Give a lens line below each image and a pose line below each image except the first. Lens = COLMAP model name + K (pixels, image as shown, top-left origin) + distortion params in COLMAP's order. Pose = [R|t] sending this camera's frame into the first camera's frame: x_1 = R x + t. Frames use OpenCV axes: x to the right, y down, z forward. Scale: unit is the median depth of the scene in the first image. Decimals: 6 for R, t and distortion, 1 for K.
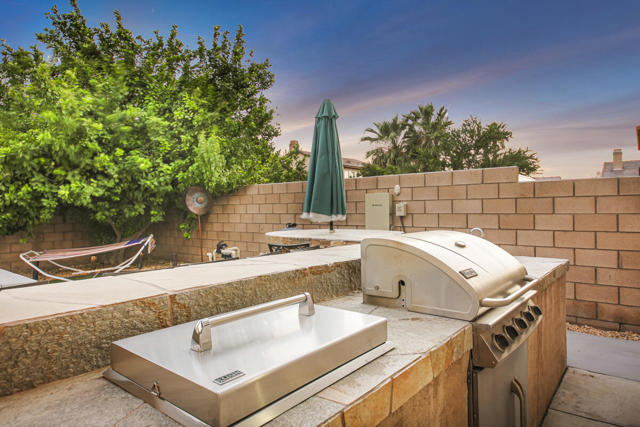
lens RADIAL K [[393.2, 0, 320.5], [0, 393.2, 213.0], [0, 0, 1]] dist [0.023223, 0.000098]
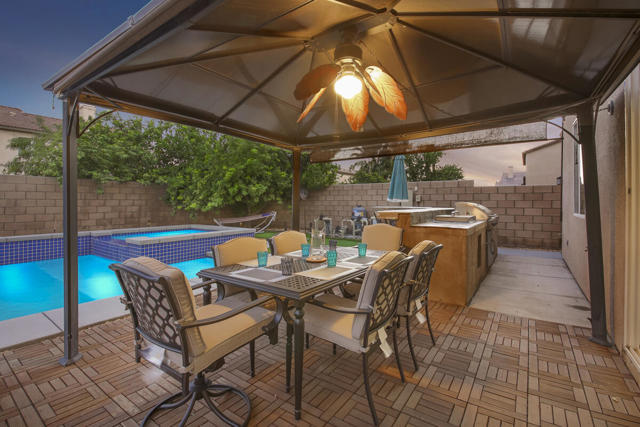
lens RADIAL K [[283.6, 0, 324.0], [0, 283.6, 207.8], [0, 0, 1]] dist [-0.001651, -0.001254]
pose [[0.996928, 0.008601, 0.077845, -0.332032], [-0.009820, 0.999835, 0.015279, 0.018247], [-0.077700, -0.015997, 0.996848, -0.384927]]
